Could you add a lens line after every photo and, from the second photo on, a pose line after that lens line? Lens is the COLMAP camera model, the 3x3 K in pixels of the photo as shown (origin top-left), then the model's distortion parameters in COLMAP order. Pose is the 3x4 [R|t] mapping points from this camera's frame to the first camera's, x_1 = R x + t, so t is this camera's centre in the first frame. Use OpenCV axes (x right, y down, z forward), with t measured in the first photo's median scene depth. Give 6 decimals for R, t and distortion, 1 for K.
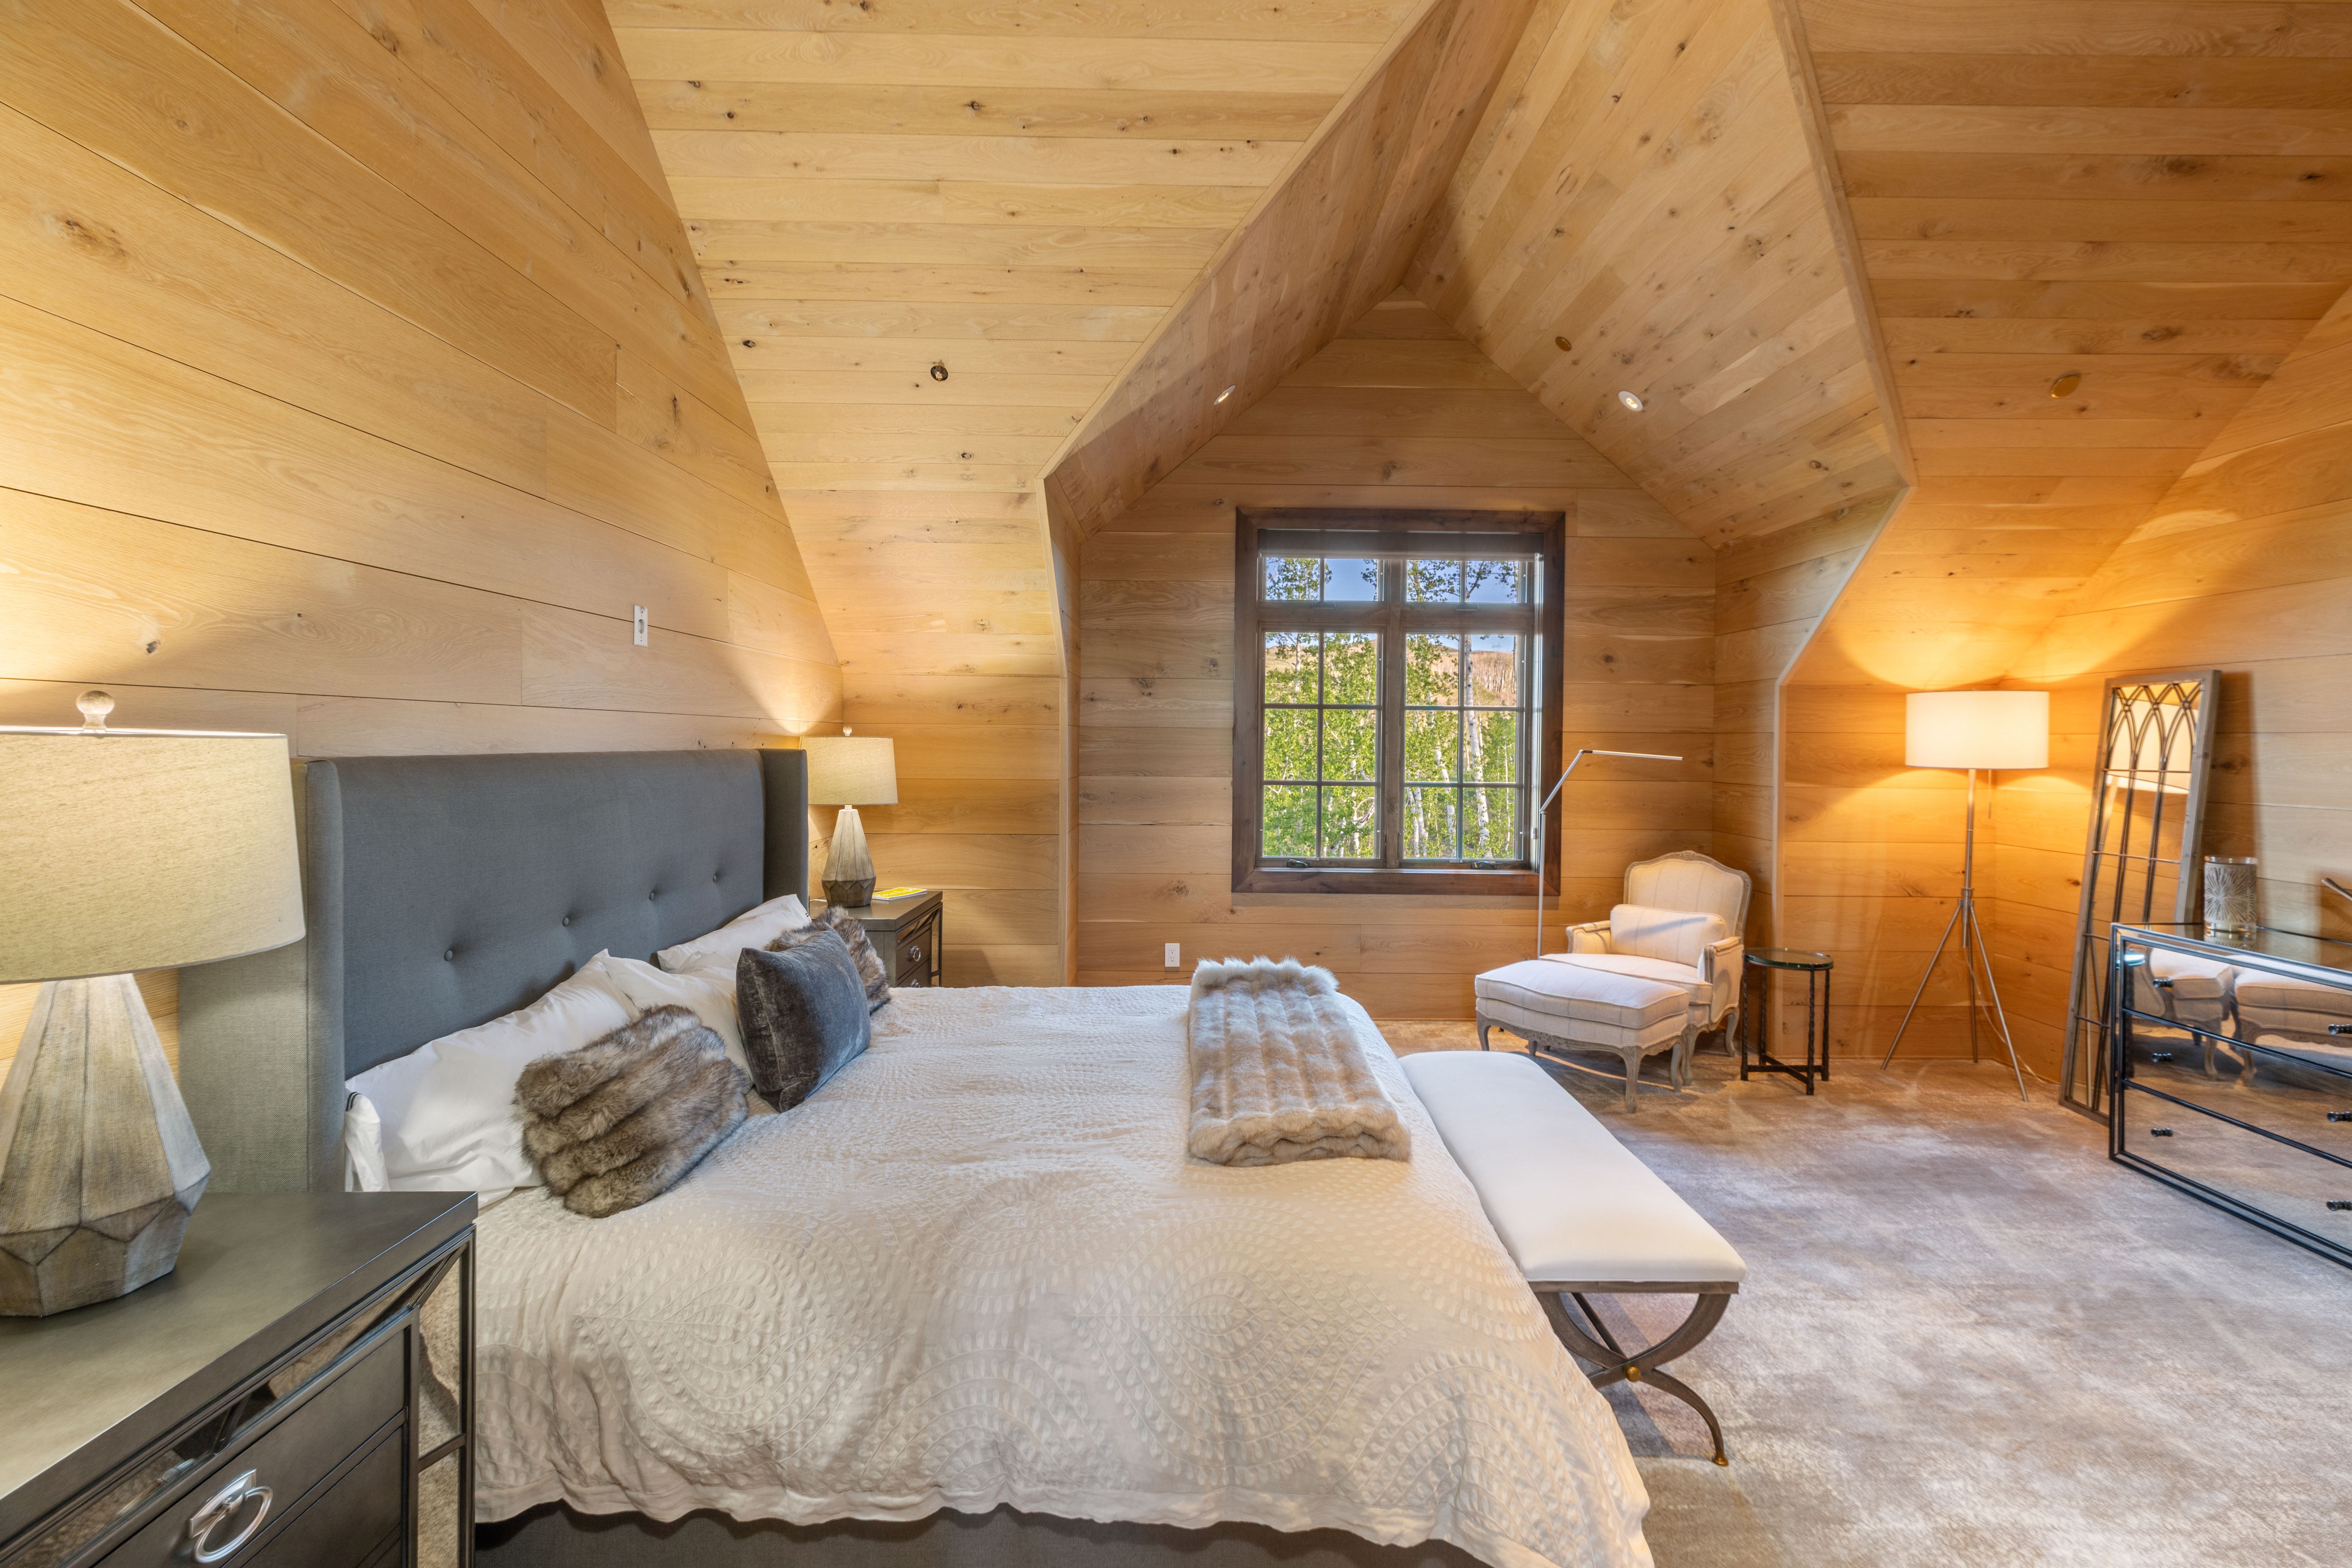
lens RADIAL K [[1070.4, 0, 1184.6], [0, 1070.4, 749.9], [0, 0, 1]] dist [0.009022, 0.000094]
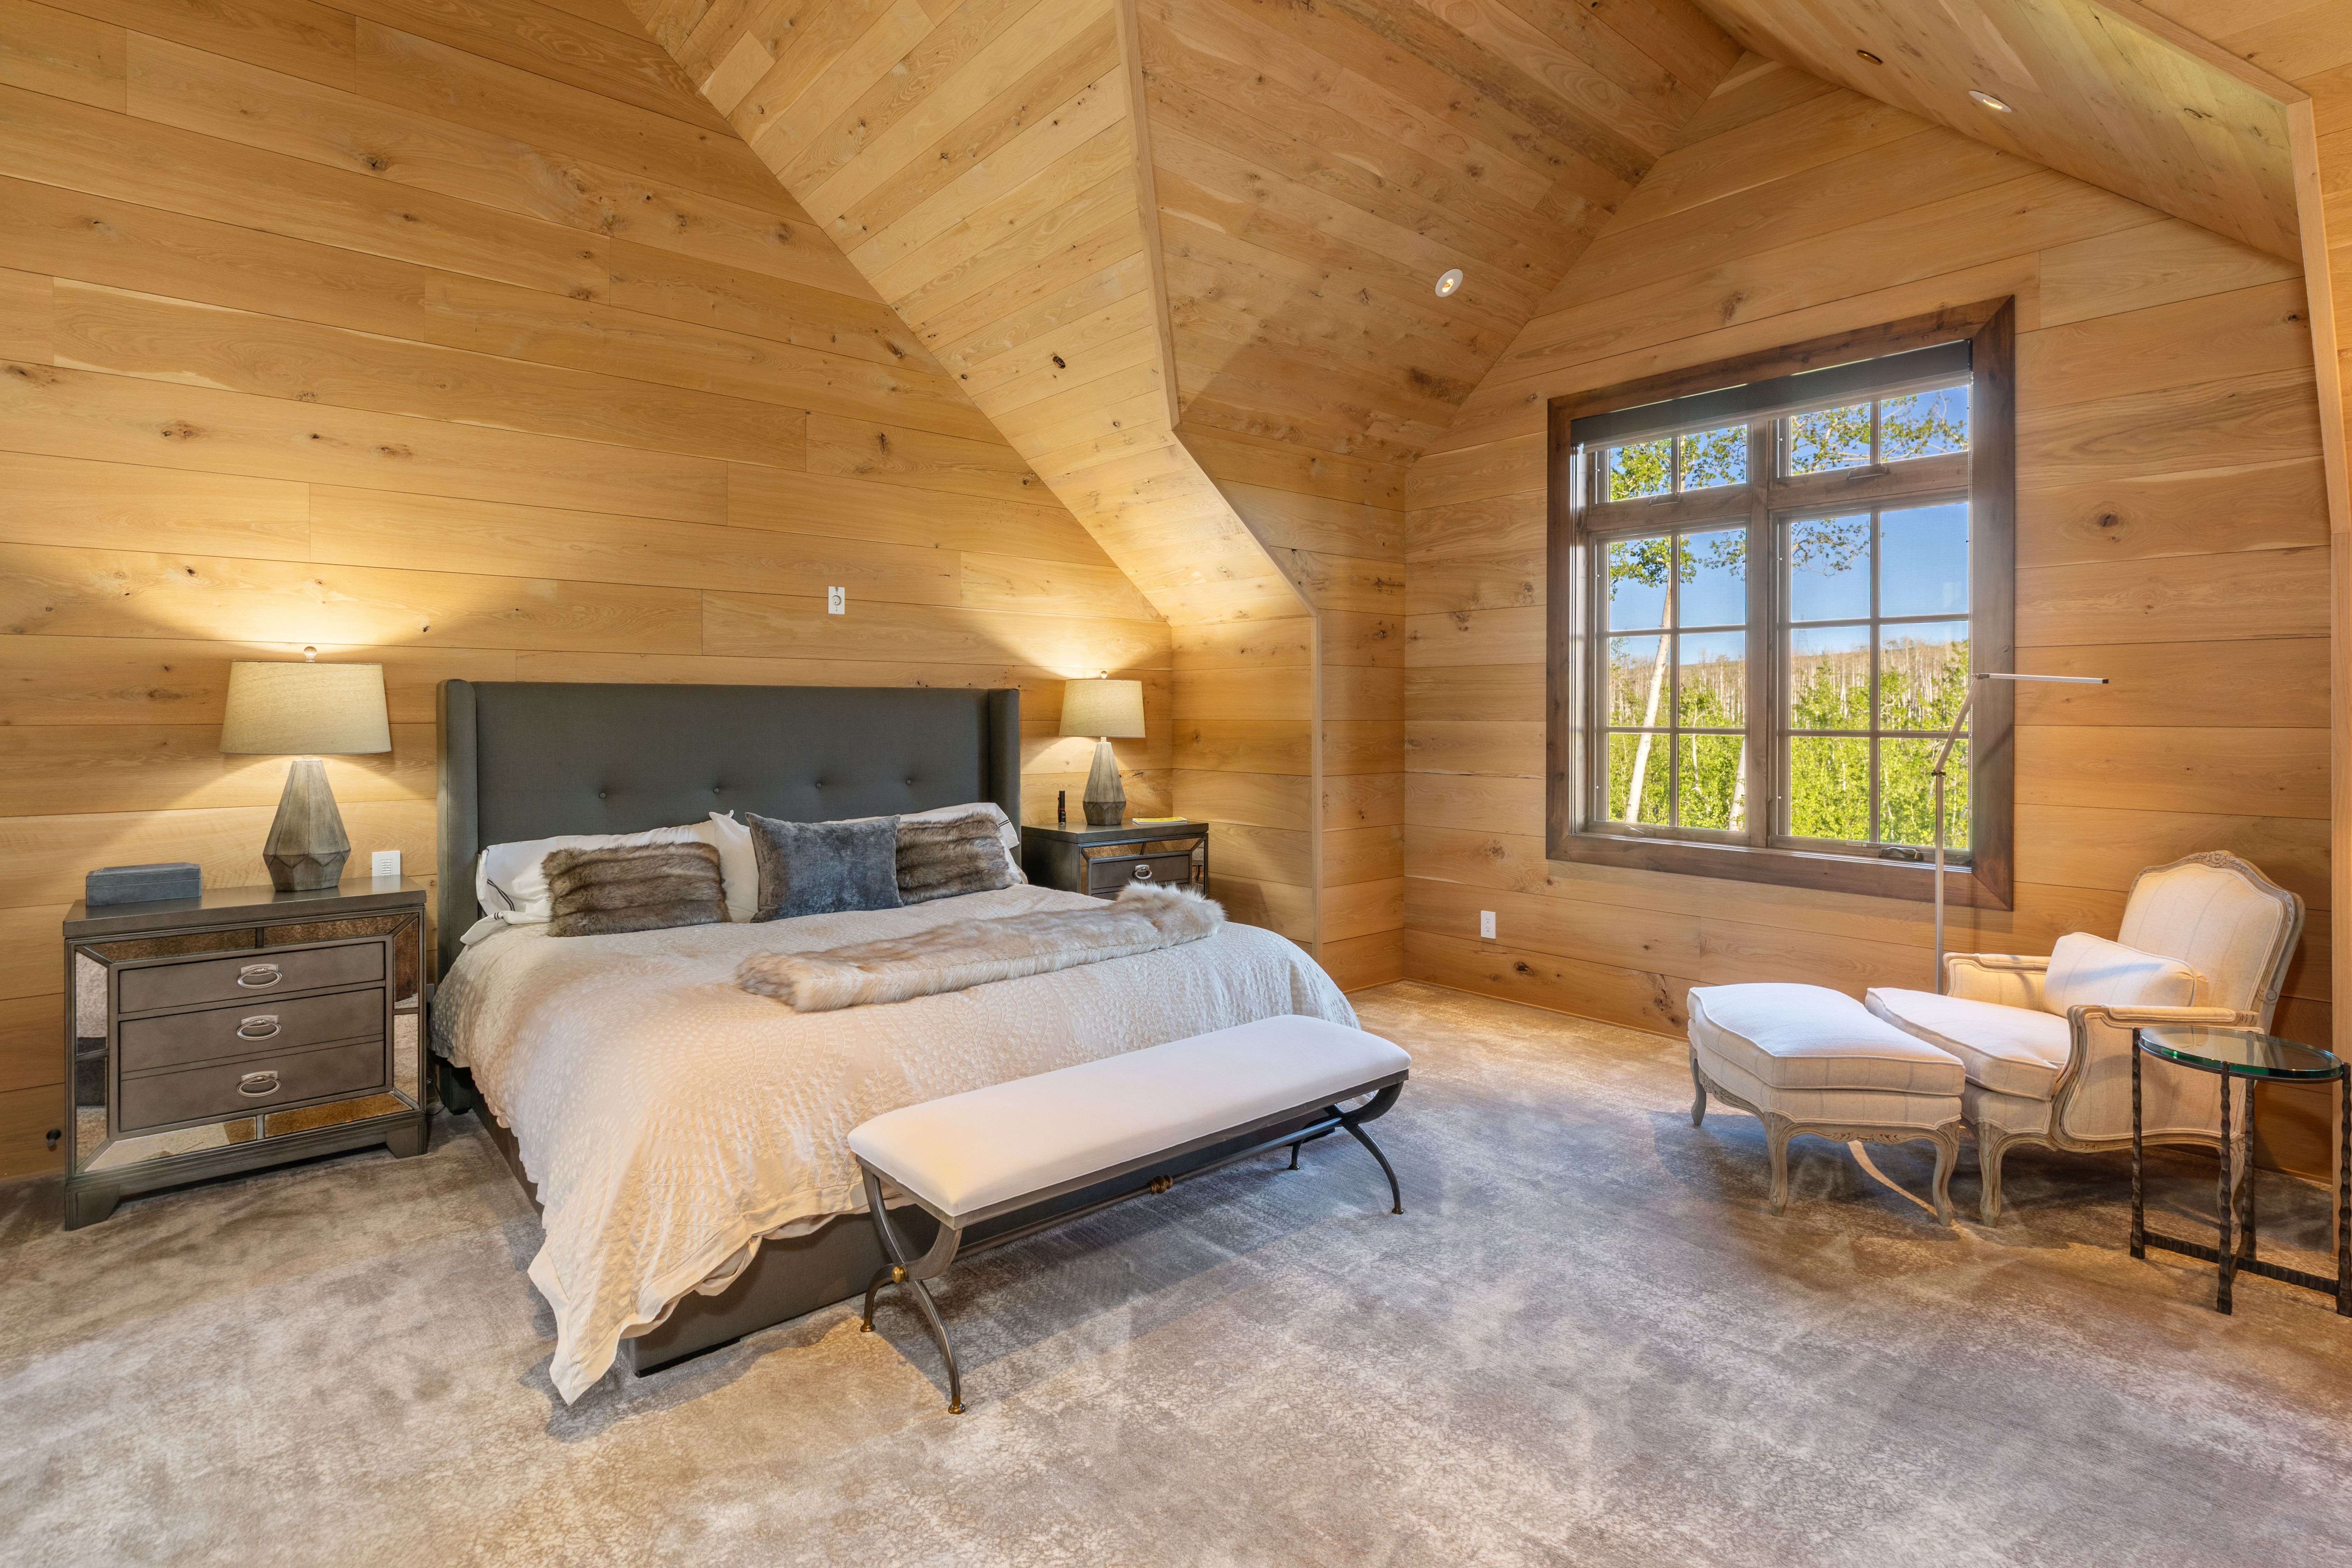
lens RADIAL K [[1148.2, 0, 1178.7], [0, 1148.2, 715.6], [0, 0, 1]] dist [-0.000881, -0.000295]
pose [[0.646343, -0.004768, -0.763032, 0.548481], [-0.002230, 0.999964, -0.008138, 0.029148], [0.763043, 0.006961, 0.646310, 0.200415]]
